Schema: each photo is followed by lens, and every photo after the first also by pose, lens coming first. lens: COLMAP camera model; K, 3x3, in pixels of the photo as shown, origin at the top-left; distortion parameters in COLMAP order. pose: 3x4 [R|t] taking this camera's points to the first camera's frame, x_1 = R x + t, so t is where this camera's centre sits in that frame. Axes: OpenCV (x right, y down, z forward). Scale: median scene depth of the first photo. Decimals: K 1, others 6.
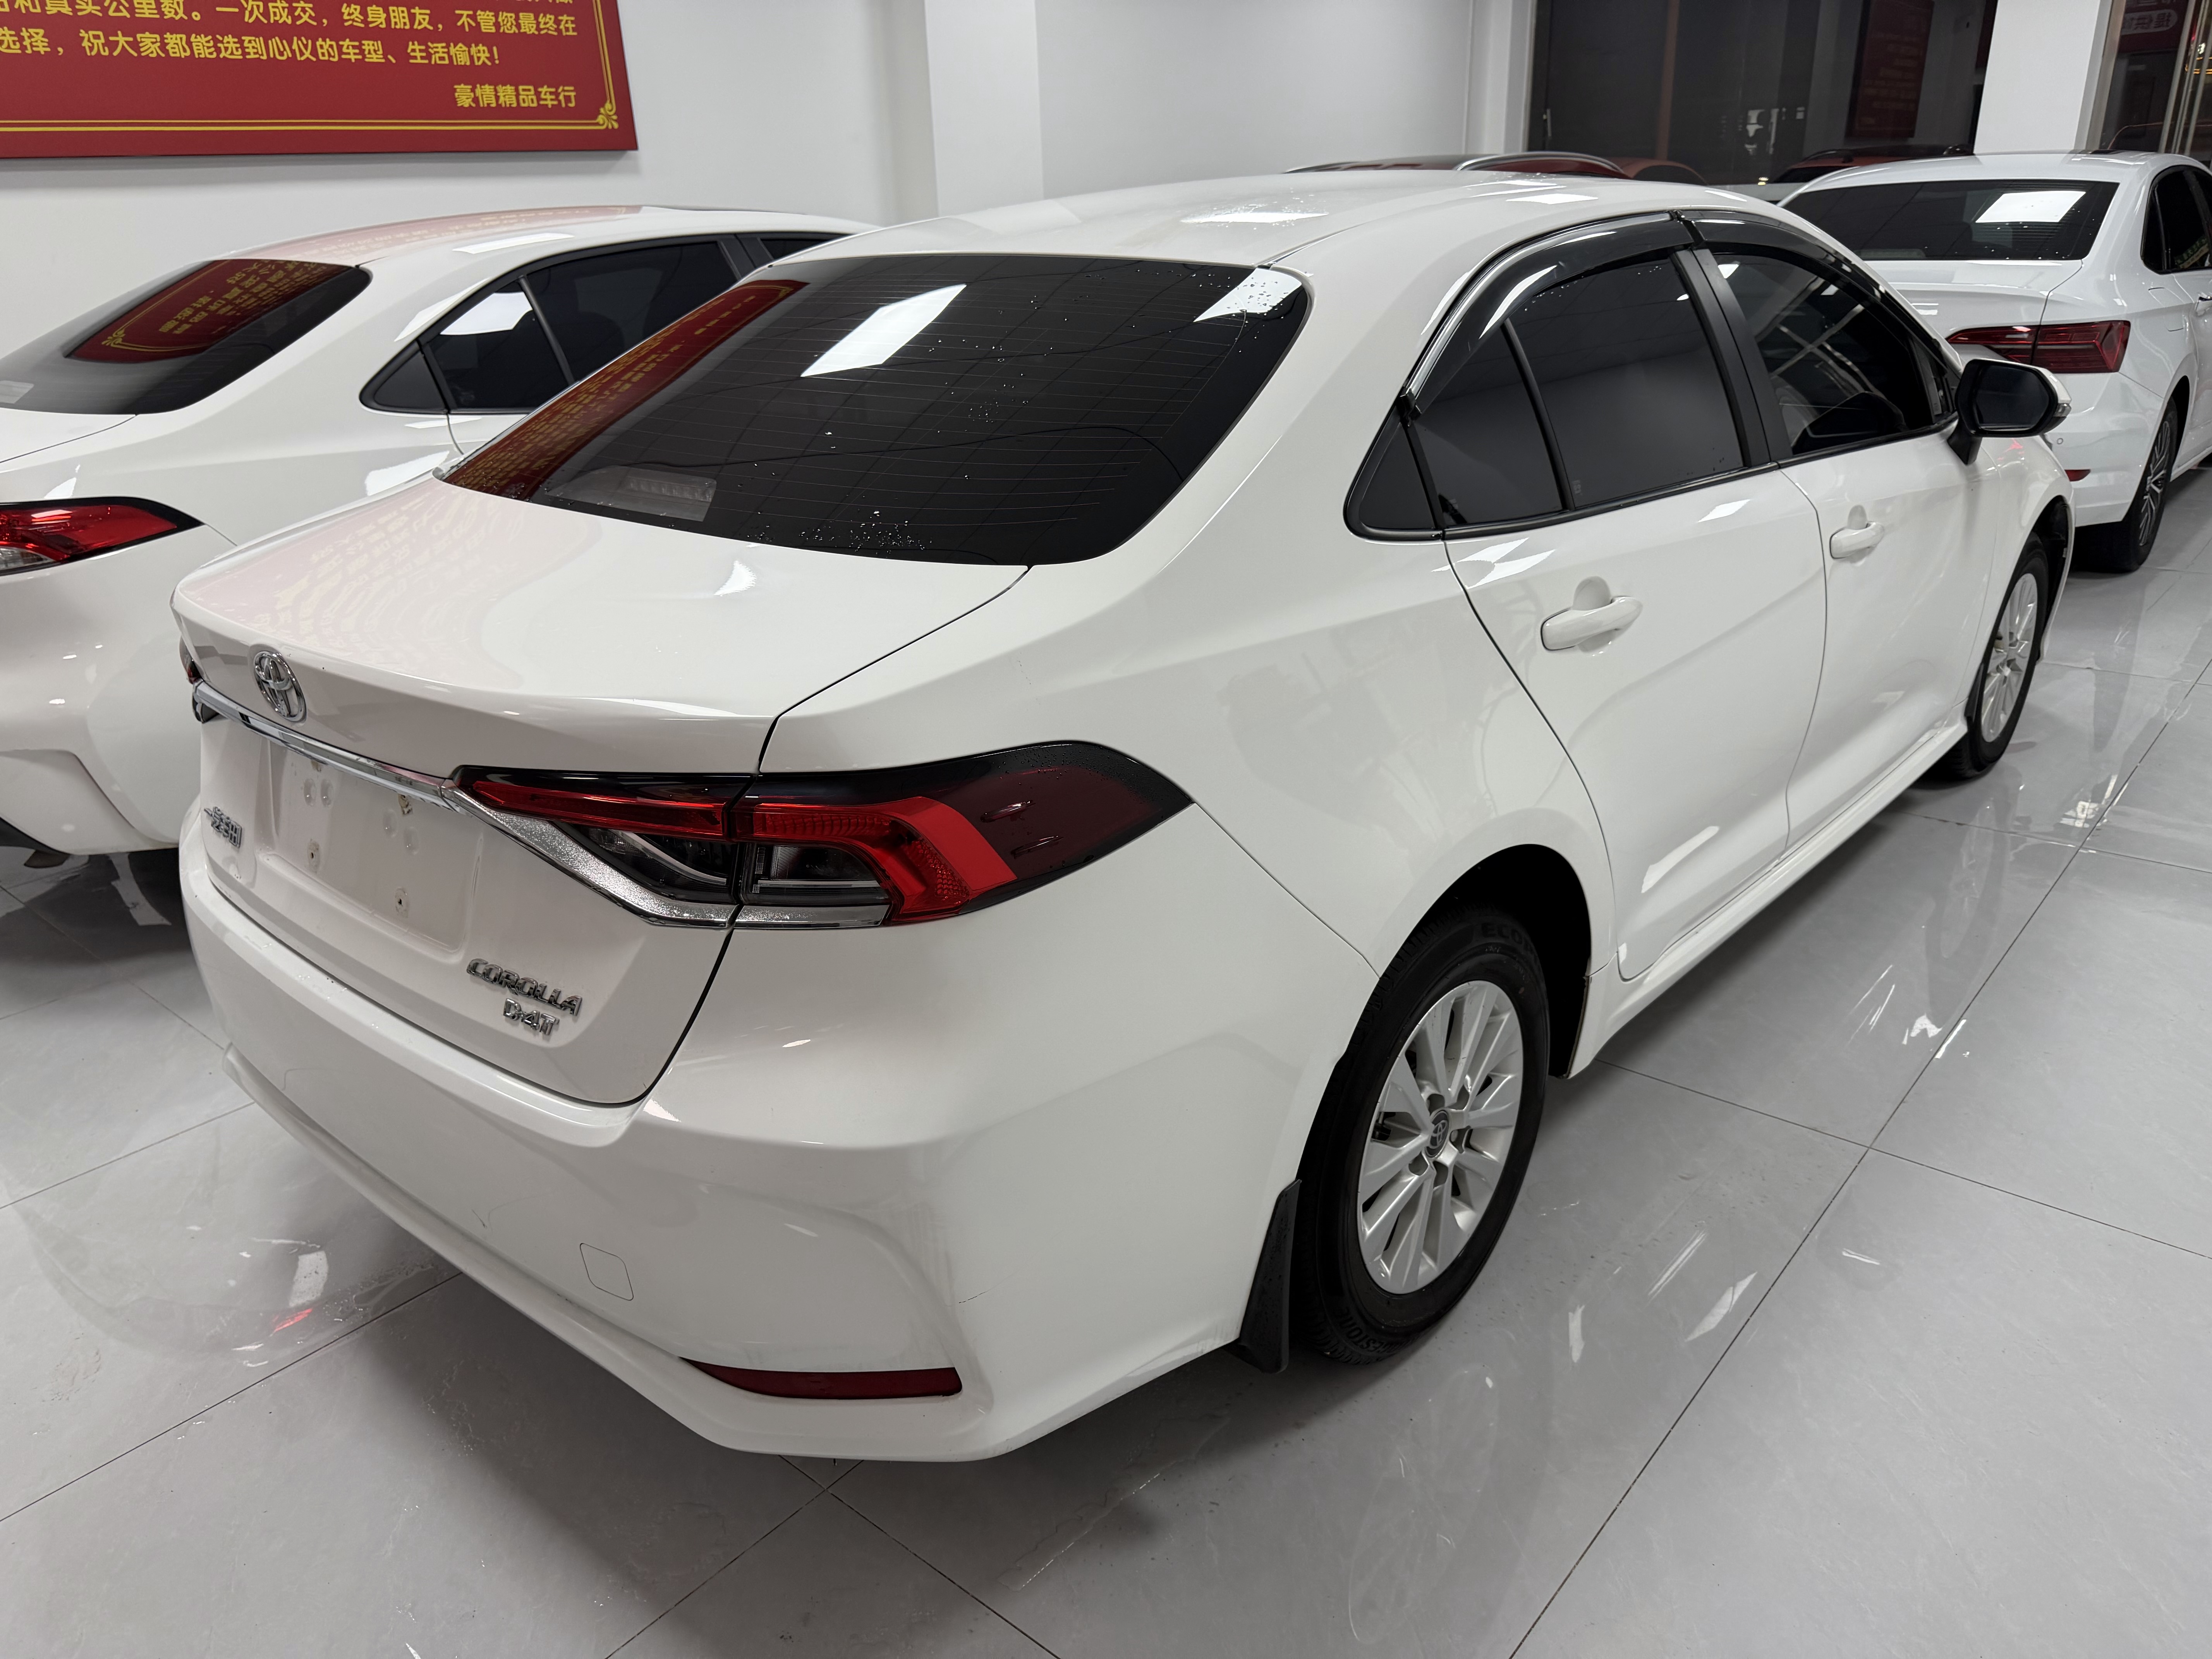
lens RADIAL K [[1578.9, 0, 1108.2], [0, 1578.9, 828.4], [0, 0, 1]] dist [0.012992, -0.015845]
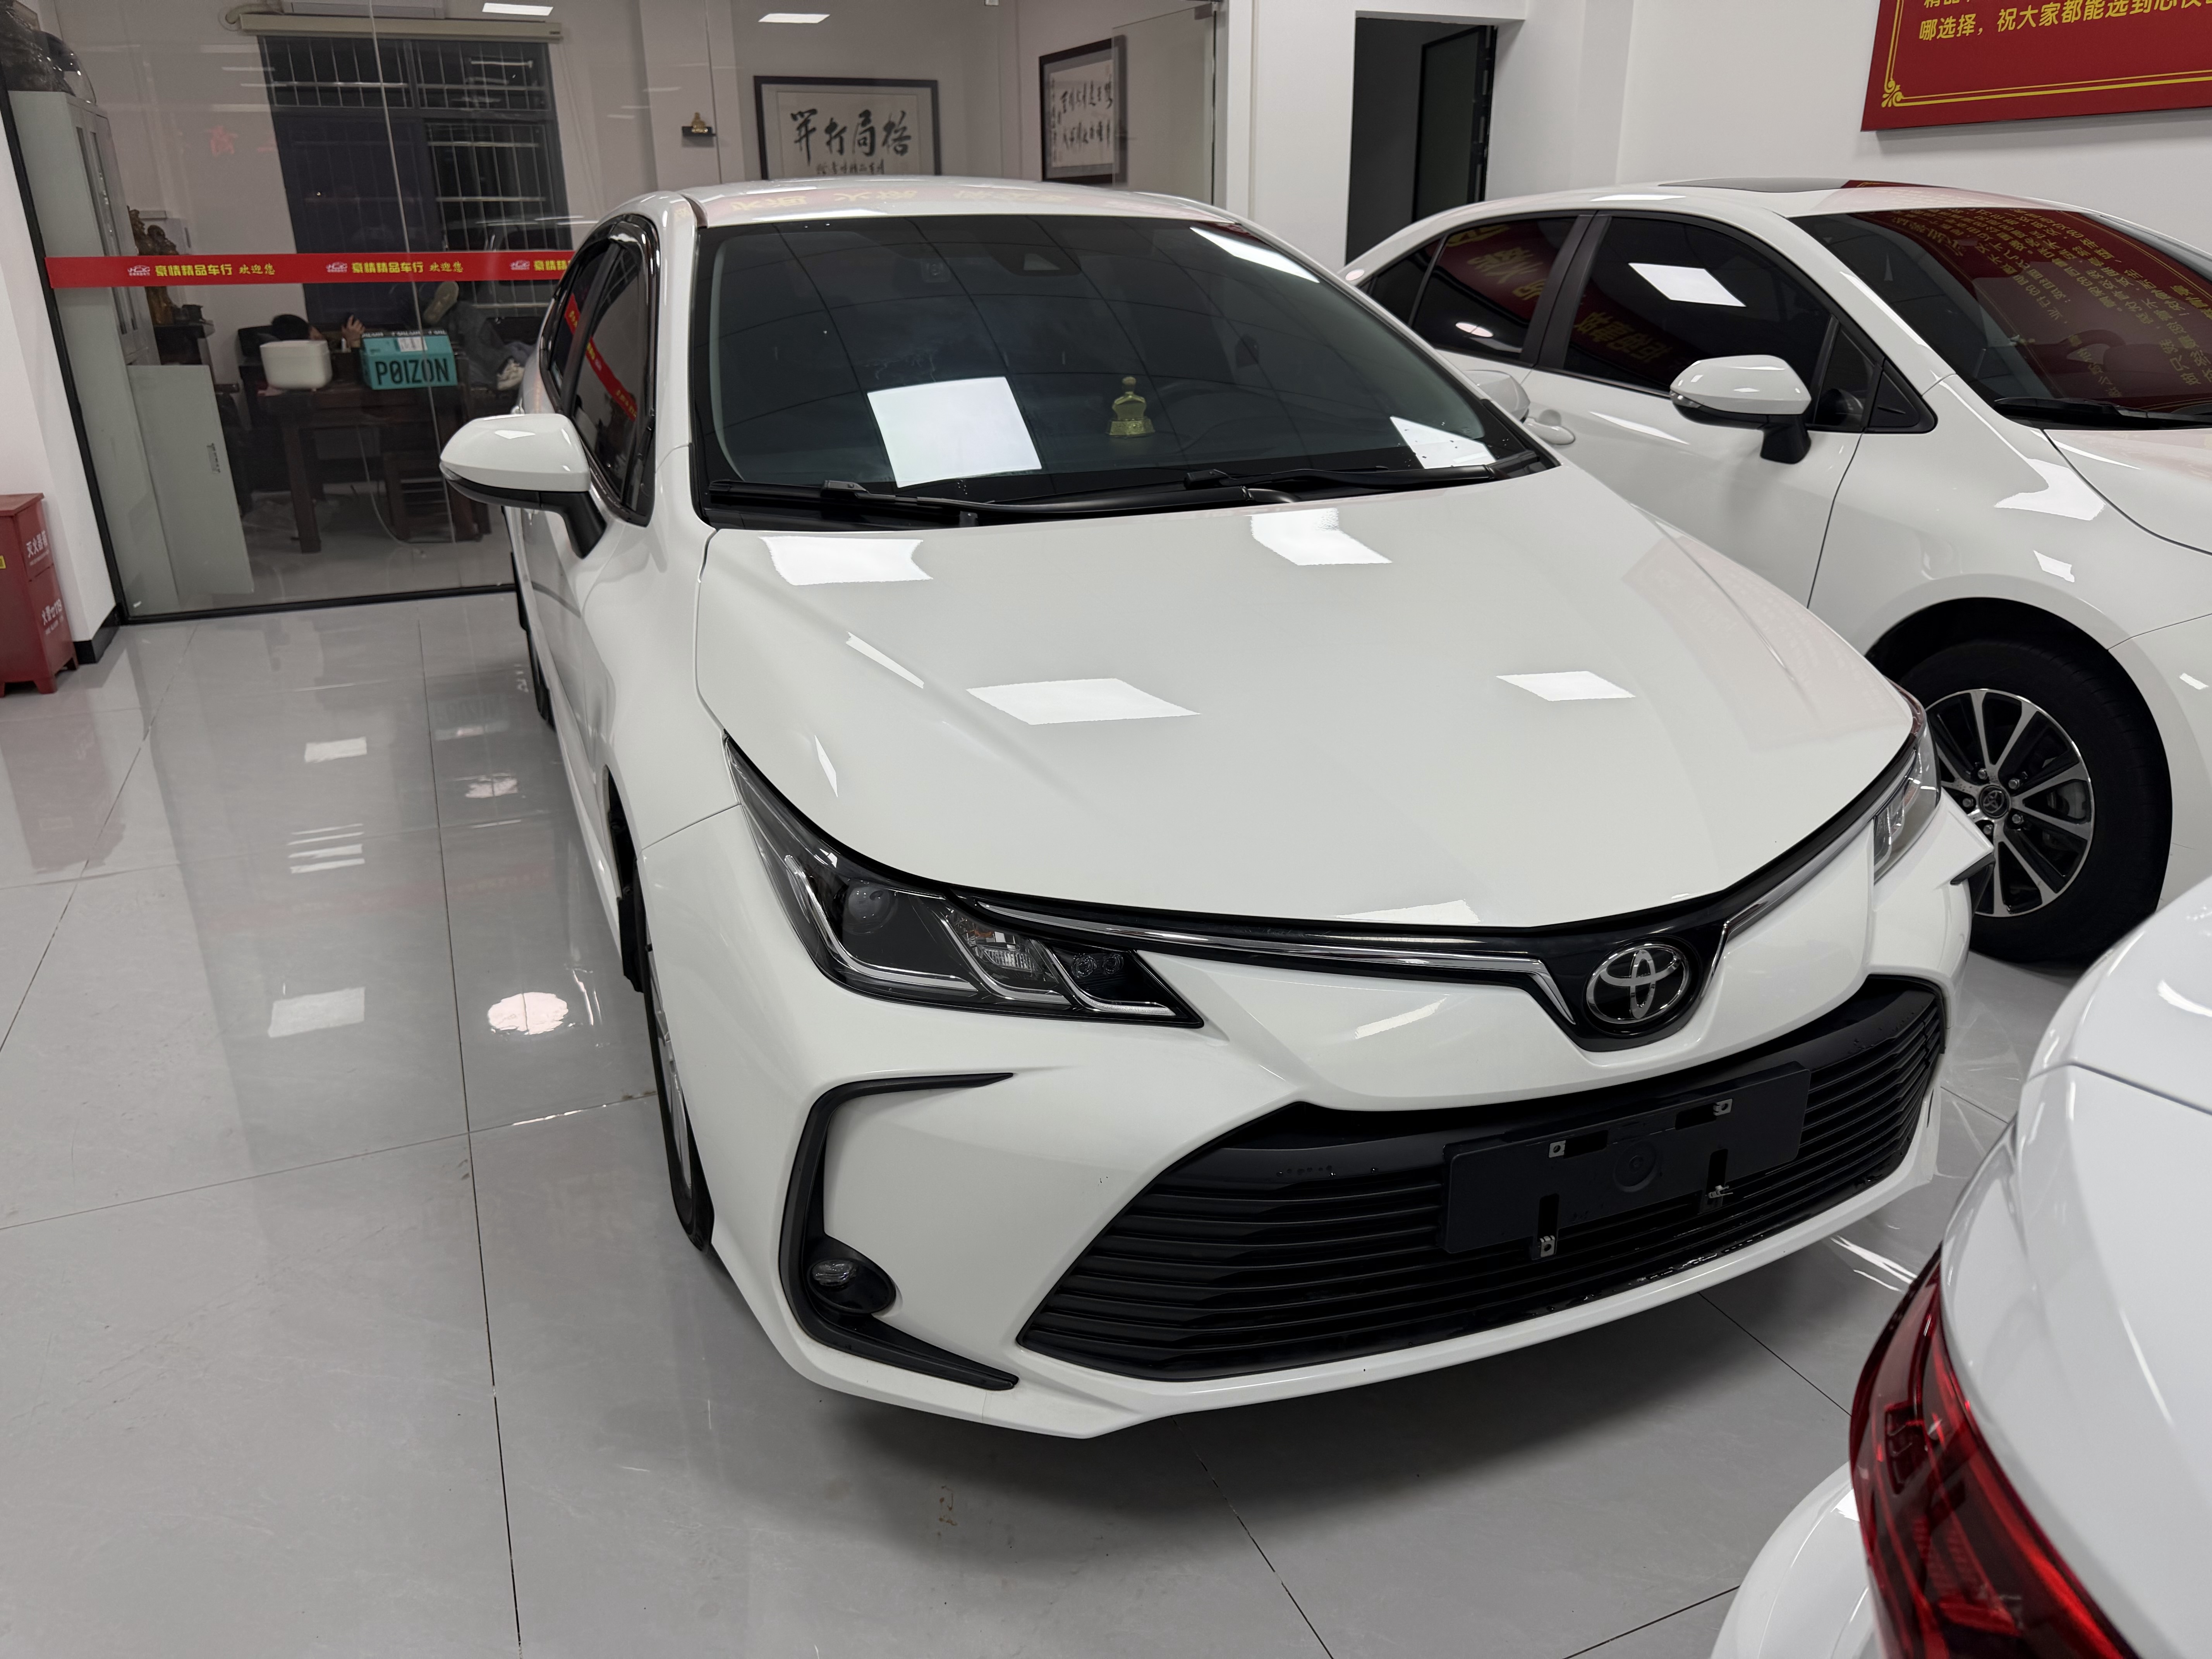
lens RADIAL K [[1578.9, 0, 1102.4], [0, 1578.9, 836.0], [0, 0, 1]] dist [0.012992, -0.015845]
pose [[-0.426386, 0.358123, -0.830628, 0.657263], [-0.322262, 0.797888, 0.509434, -0.342506], [0.845188, 0.484895, -0.224798, 0.848674]]
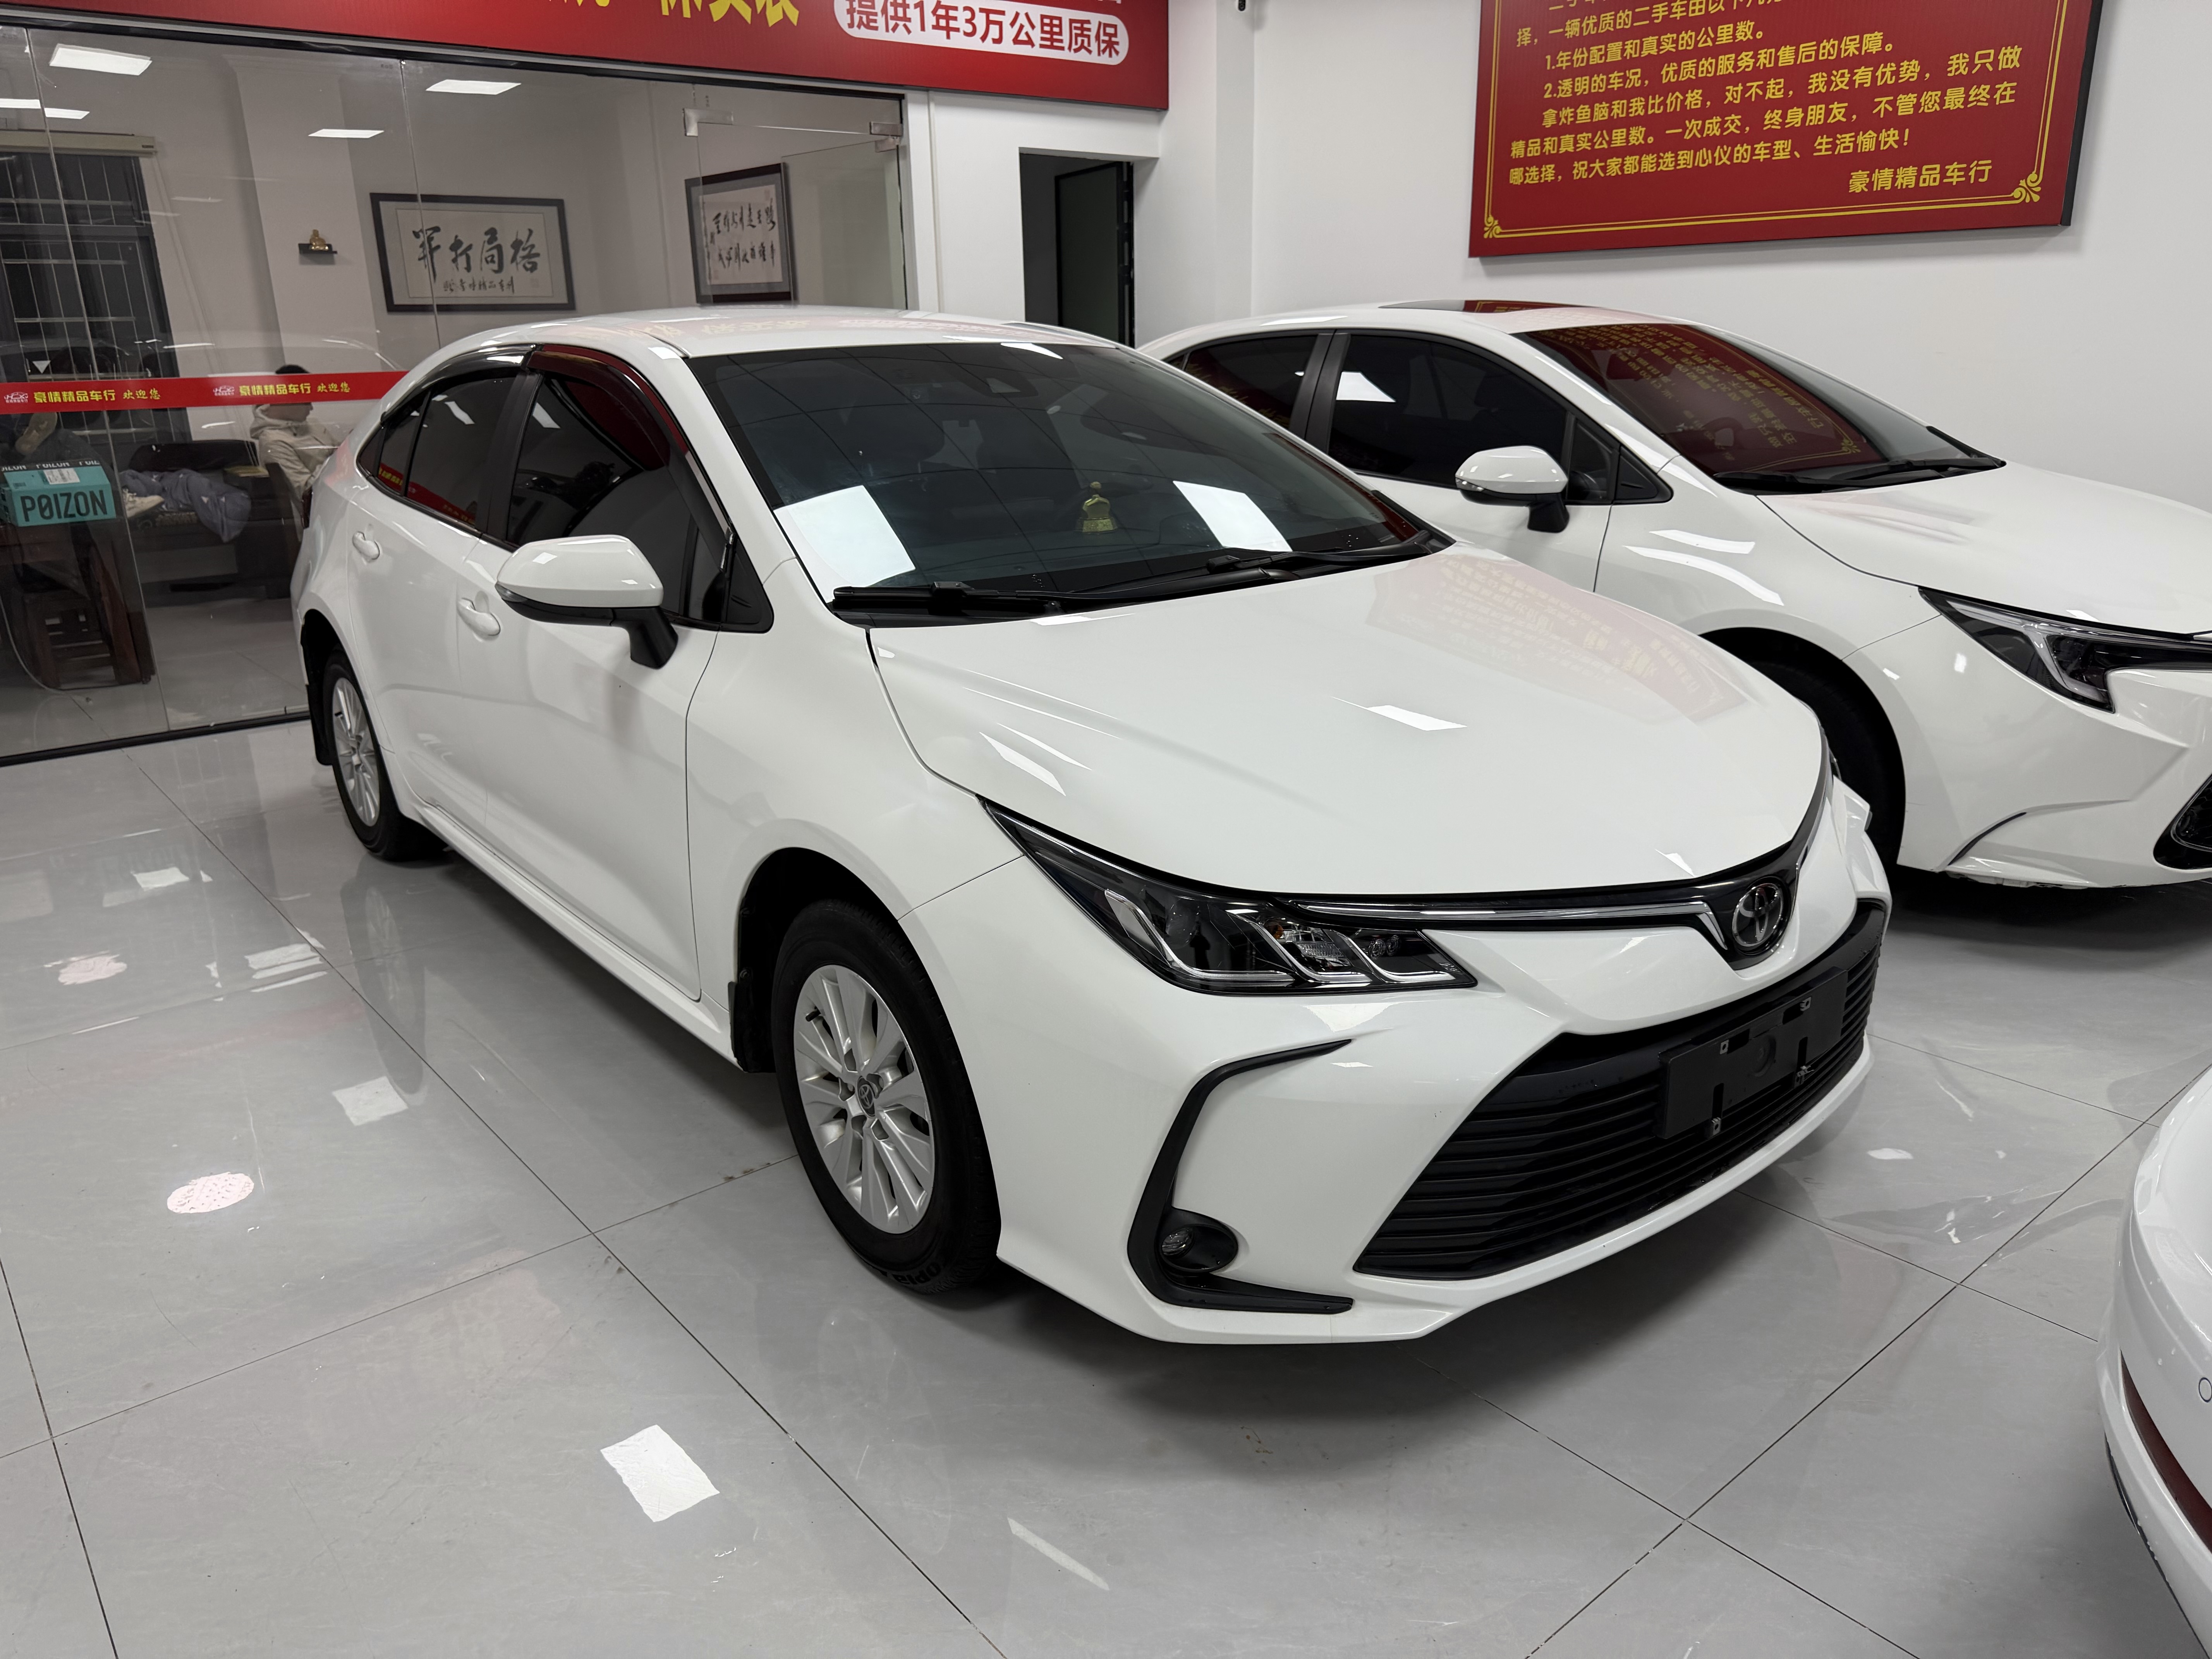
lens RADIAL K [[1578.9, 0, 1106.3], [0, 1578.9, 828.8], [0, 0, 1]] dist [0.012992, -0.015845]
pose [[-0.150033, 0.332136, -0.931223, 0.755580], [-0.353471, 0.861612, 0.364257, -0.307914], [0.923335, 0.383811, -0.011870, 0.733772]]
